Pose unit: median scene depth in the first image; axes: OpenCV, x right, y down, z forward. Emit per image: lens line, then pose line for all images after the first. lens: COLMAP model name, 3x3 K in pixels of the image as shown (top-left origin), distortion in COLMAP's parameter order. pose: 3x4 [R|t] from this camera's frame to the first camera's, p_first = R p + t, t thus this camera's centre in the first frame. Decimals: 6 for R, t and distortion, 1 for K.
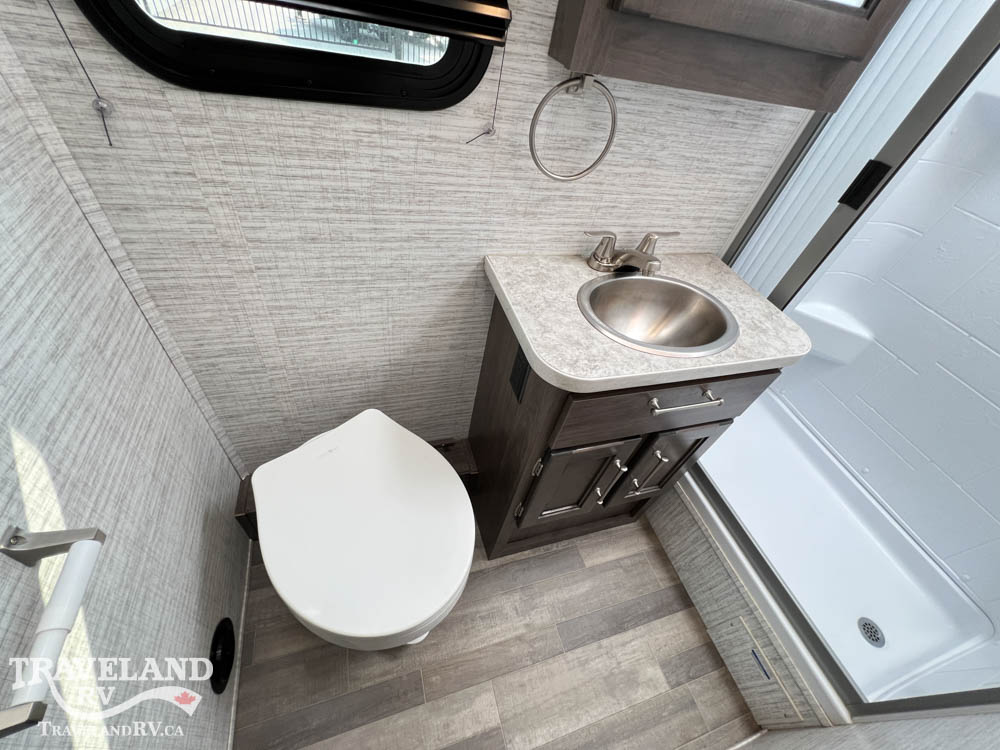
lens RADIAL K [[398.7, 0, 500.4], [0, 398.7, 372.2], [0, 0, 1]] dist [-0.001549, 0.000667]
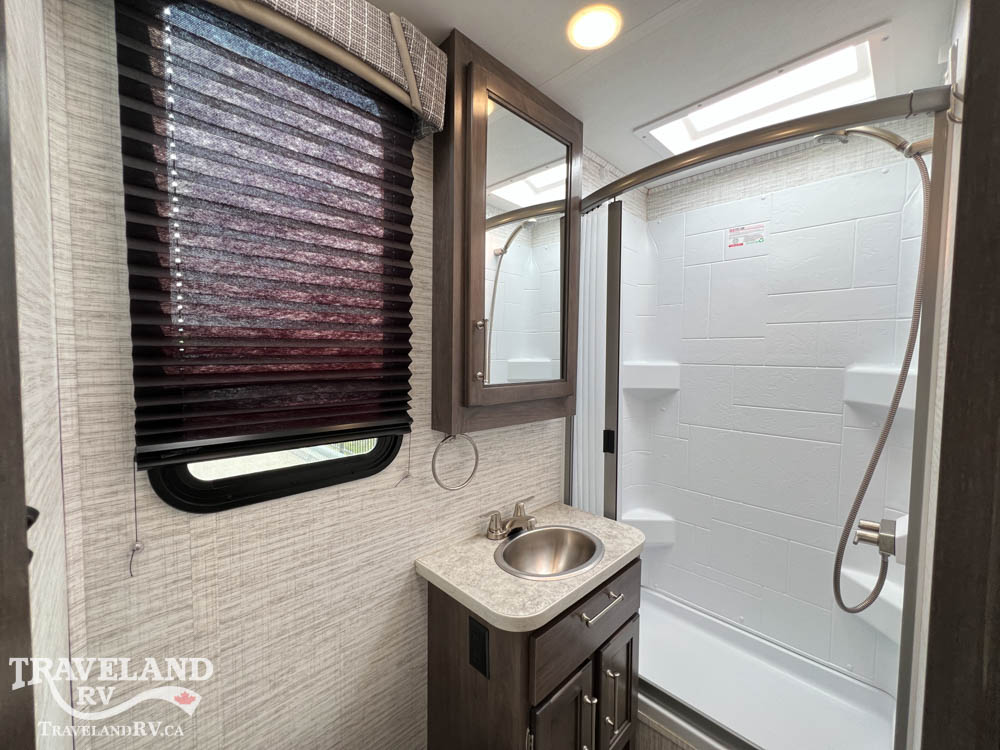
lens RADIAL K [[398.7, 0, 497.7], [0, 398.7, 376.1], [0, 0, 1]] dist [-0.001549, 0.000667]
pose [[0.875465, -0.177976, 0.449317, -0.274918], [0.427305, 0.719387, -0.547624, 0.090684], [-0.225769, 0.671421, 0.705848, -0.341713]]
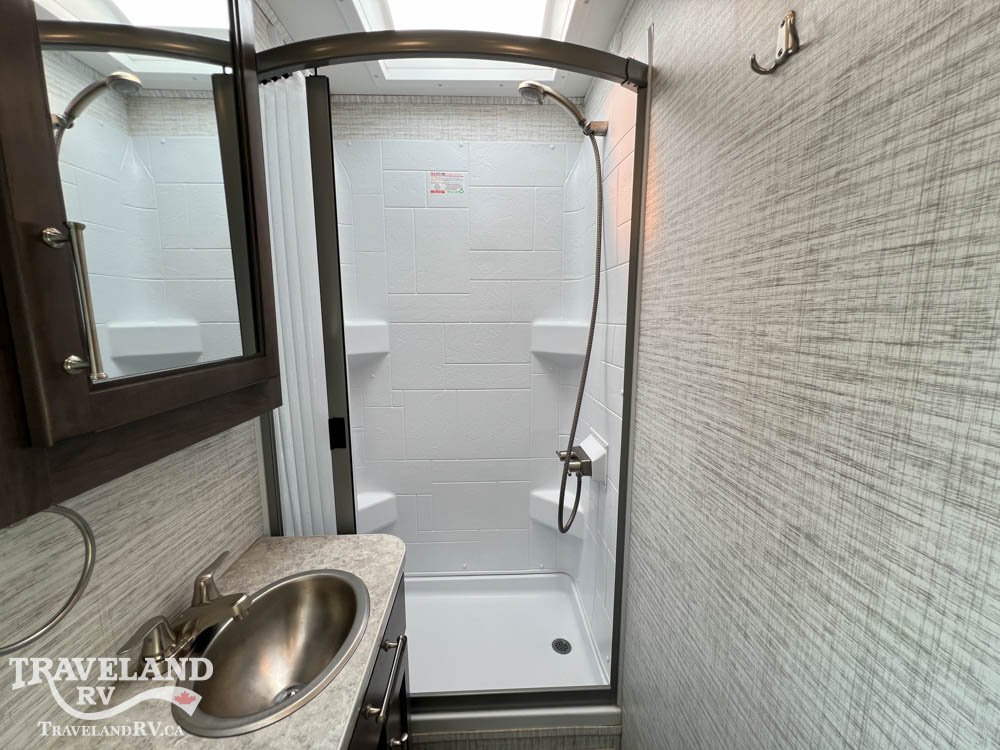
lens RADIAL K [[398.7, 0, 498.4], [0, 398.7, 374.5], [0, 0, 1]] dist [-0.001549, 0.000667]
pose [[0.251052, -0.302903, 0.919360, -0.105009], [0.727223, 0.685855, 0.027385, -0.219421], [-0.638842, 0.661705, 0.392464, 0.000859]]
